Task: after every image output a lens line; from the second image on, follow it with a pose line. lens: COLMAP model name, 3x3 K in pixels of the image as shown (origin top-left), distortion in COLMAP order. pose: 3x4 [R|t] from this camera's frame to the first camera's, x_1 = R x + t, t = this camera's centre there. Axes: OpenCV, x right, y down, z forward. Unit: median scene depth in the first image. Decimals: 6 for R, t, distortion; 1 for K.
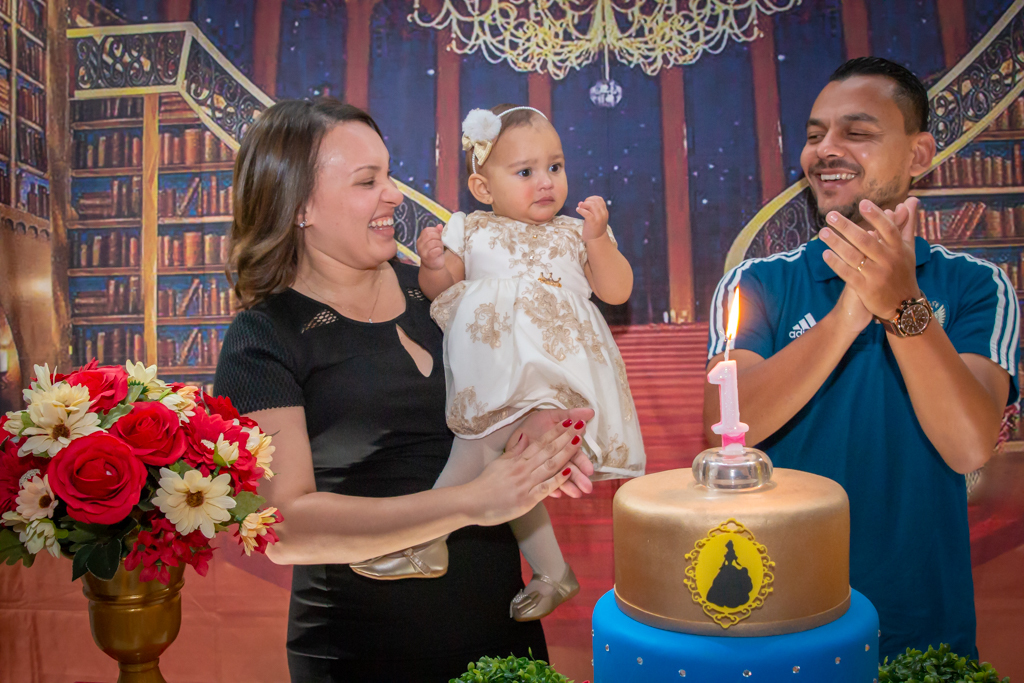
lens RADIAL K [[1063.0, 0, 507.0], [0, 1063.0, 340.7], [0, 0, 1]] dist [-0.093777, 0.000000]
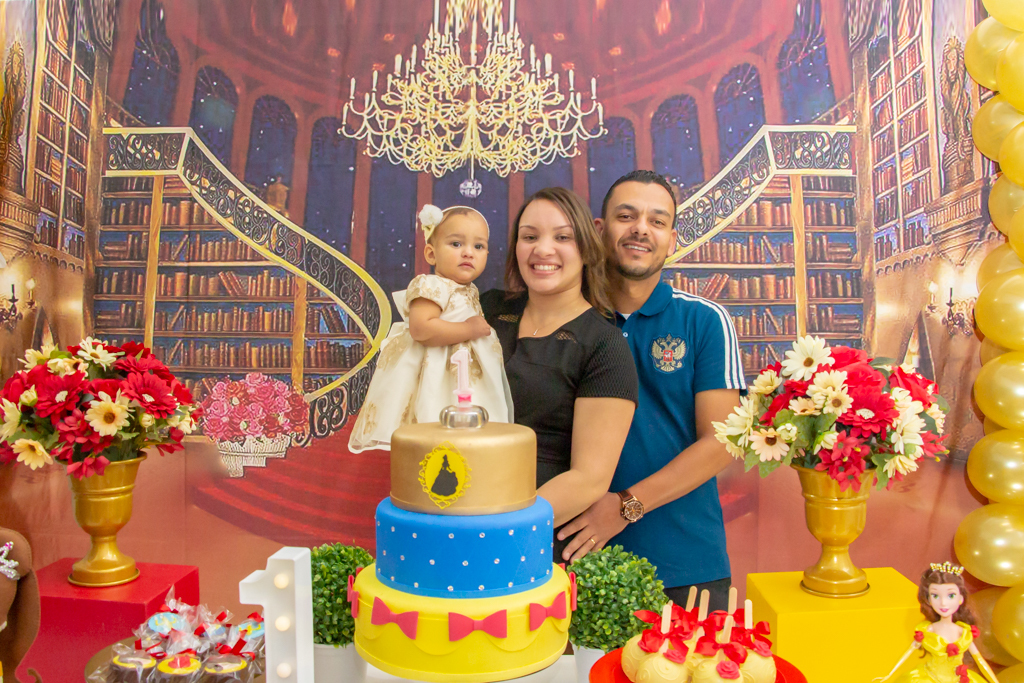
lens RADIAL K [[833.9, 0, 509.1], [0, 833.9, 350.6], [0, 0, 1]] dist [-0.176704, 0.123419]
pose [[0.998033, 0.042216, 0.046341, 0.102267], [-0.040214, 0.998252, -0.043322, 0.034119], [-0.048089, 0.041373, 0.997986, -0.121744]]
